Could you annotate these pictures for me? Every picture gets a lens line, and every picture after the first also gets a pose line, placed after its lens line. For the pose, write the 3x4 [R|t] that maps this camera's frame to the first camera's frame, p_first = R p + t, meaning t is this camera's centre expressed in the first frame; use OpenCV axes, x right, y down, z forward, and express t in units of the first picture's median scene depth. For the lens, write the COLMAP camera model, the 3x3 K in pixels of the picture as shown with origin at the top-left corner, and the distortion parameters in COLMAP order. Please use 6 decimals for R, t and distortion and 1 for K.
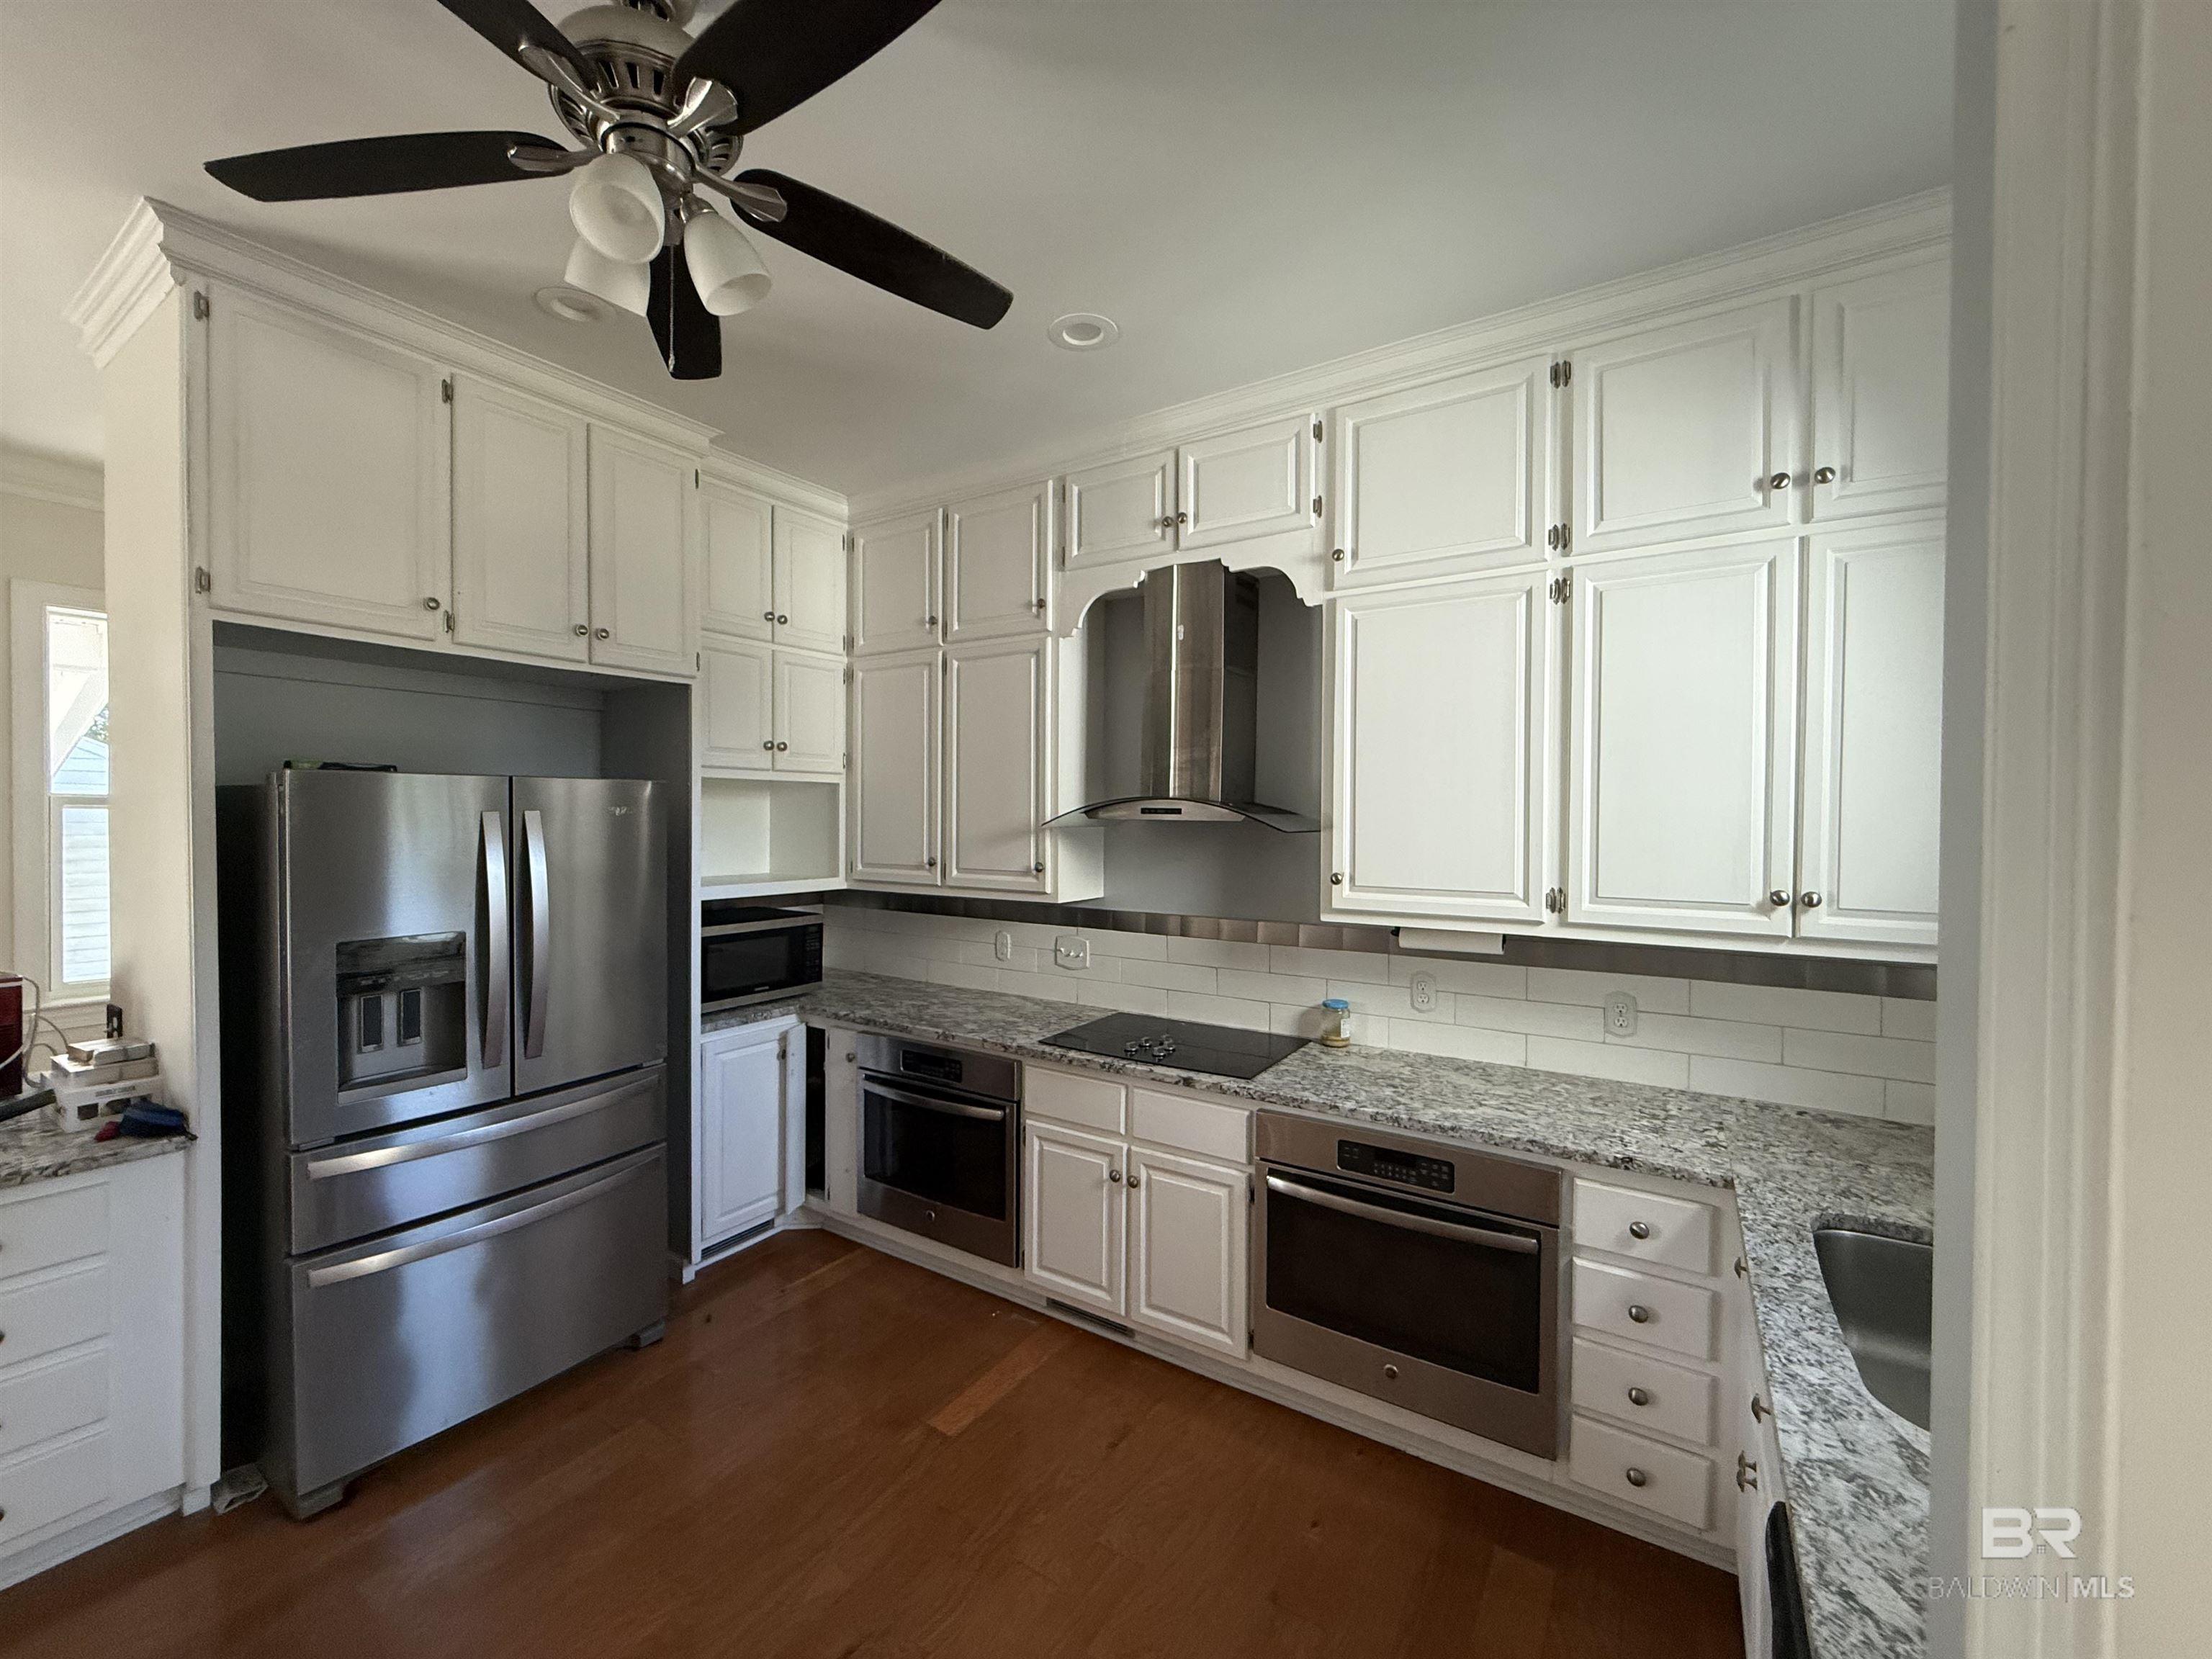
lens RADIAL K [[889.0, 0, 1100.8], [0, 889.0, 825.2], [0, 0, 1]] dist [-0.001202, -0.000335]
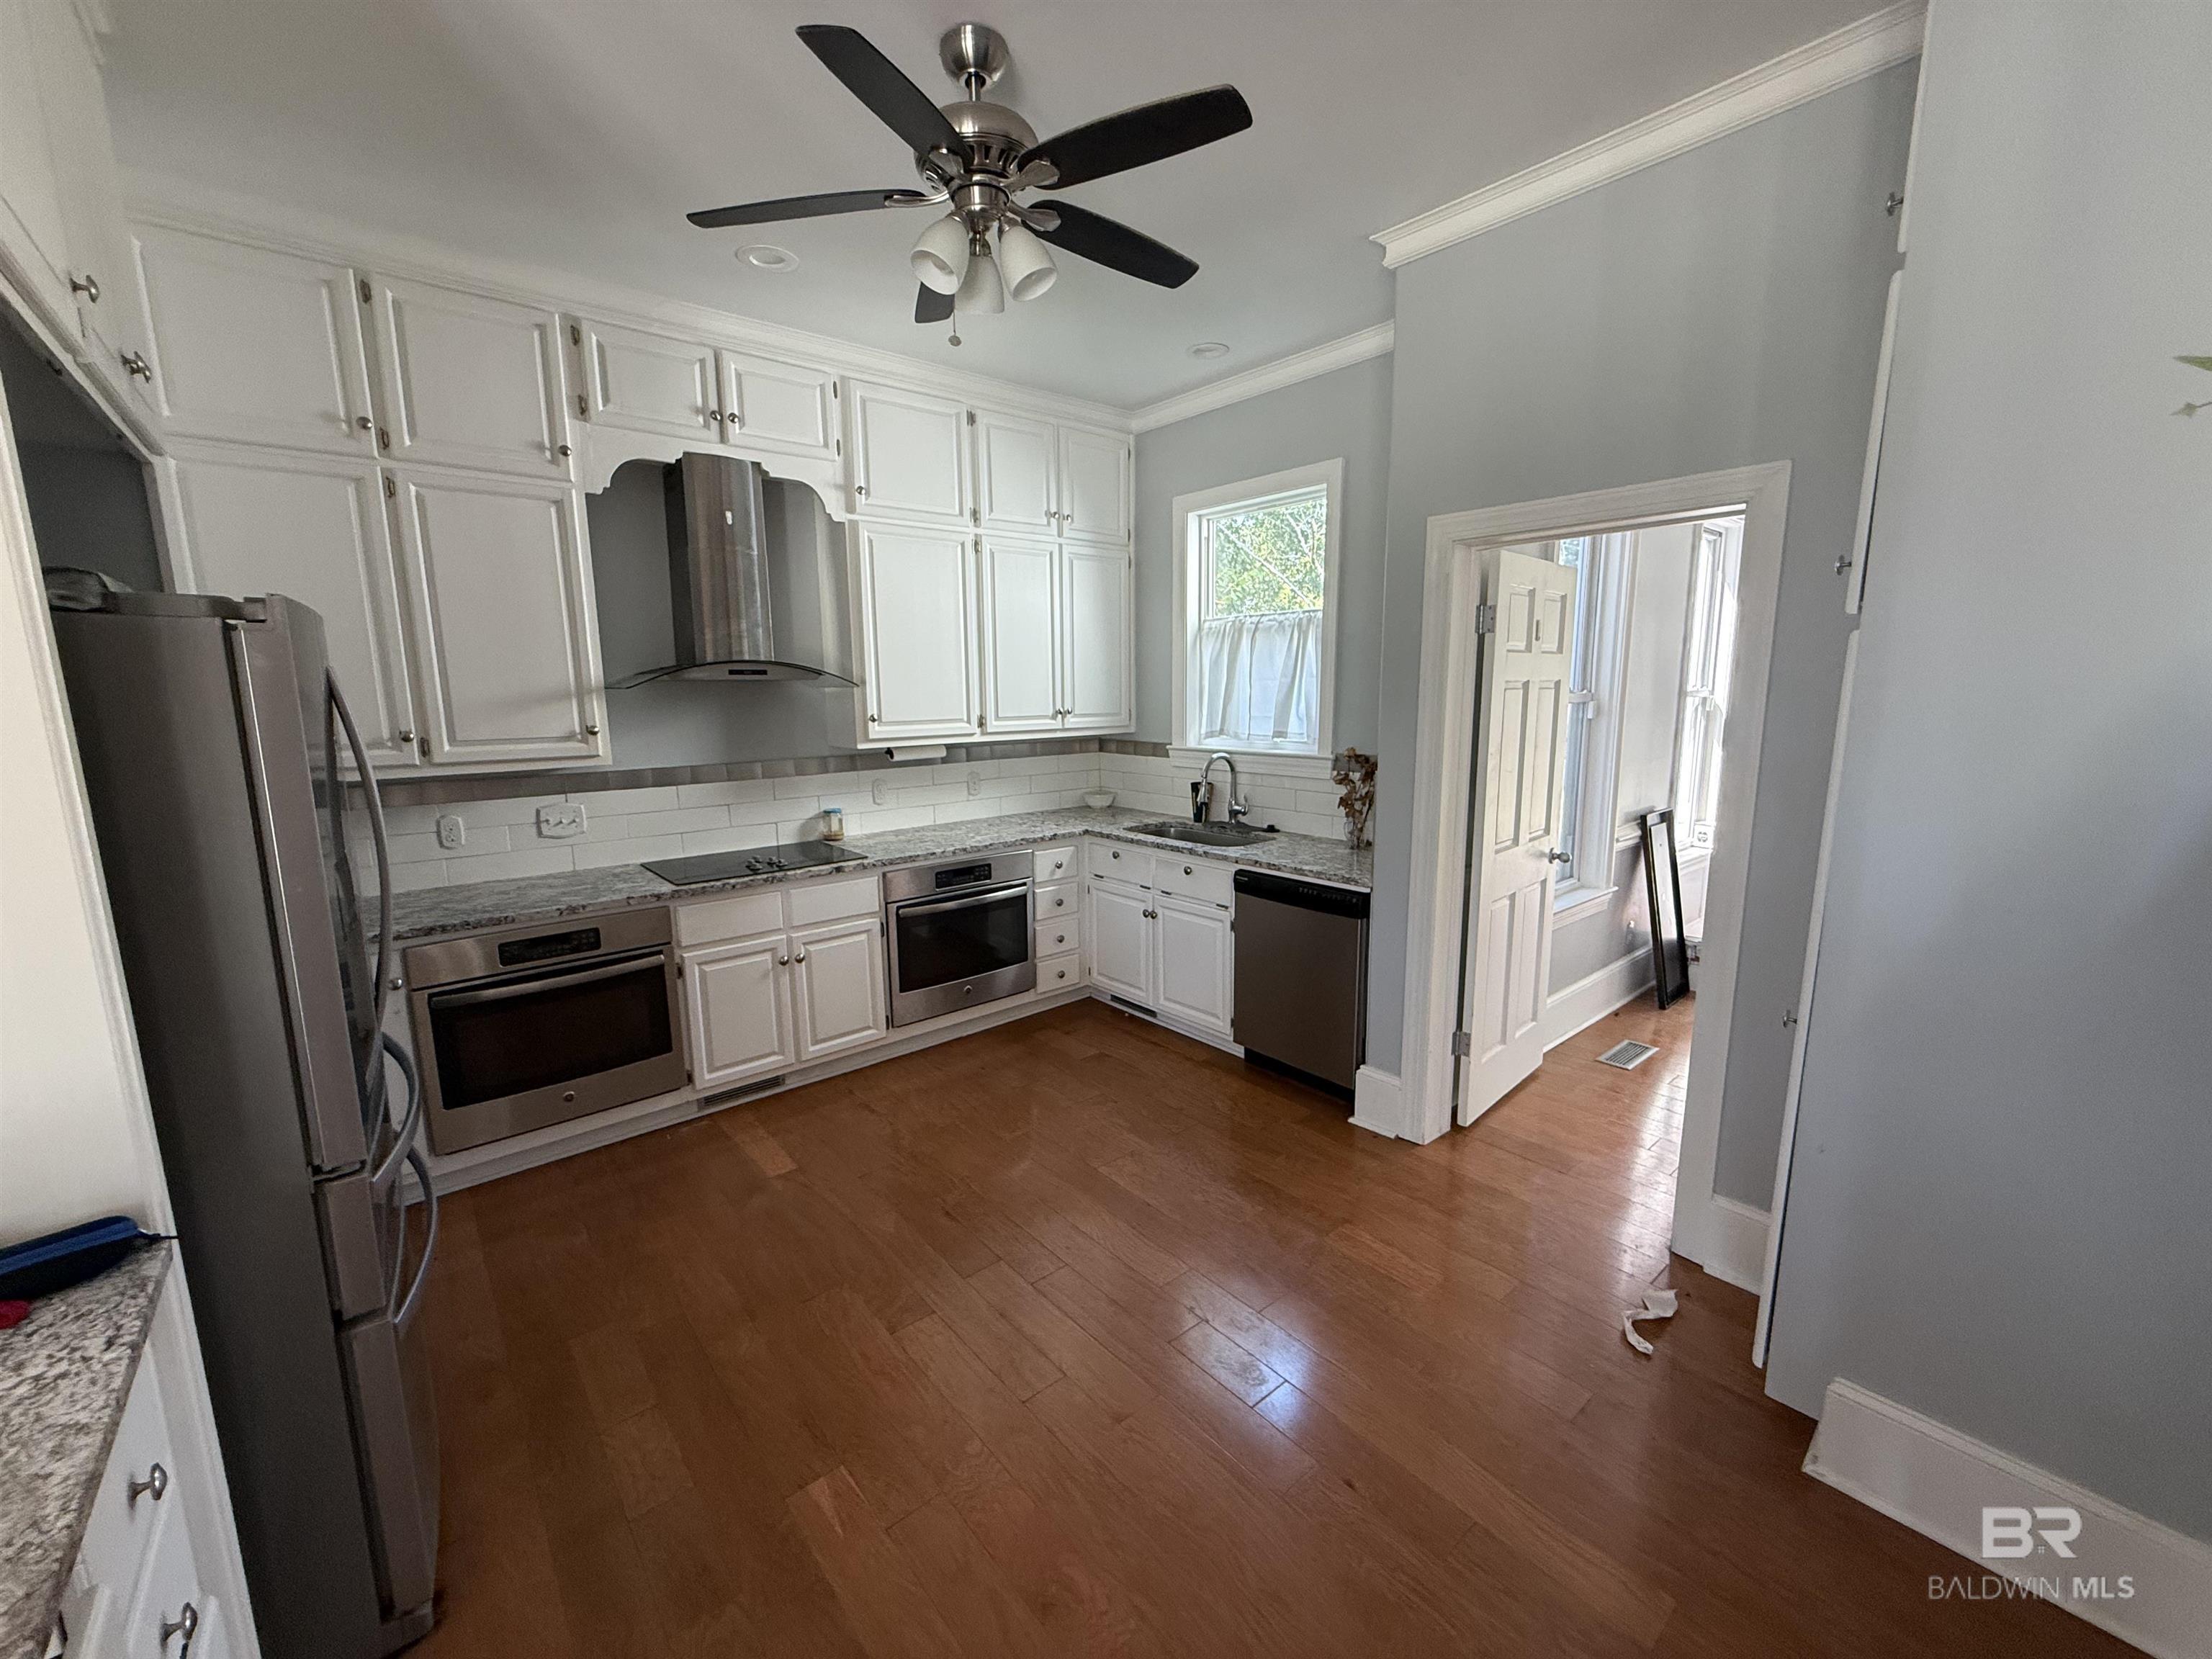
lens RADIAL K [[889.0, 0, 1098.7], [0, 889.0, 829.9], [0, 0, 1]] dist [-0.001202, -0.000335]
pose [[0.284655, -0.164001, 0.944497, -1.047236], [0.023901, 0.986165, 0.164033, 0.009616], [-0.958332, -0.024119, 0.284637, 0.209830]]
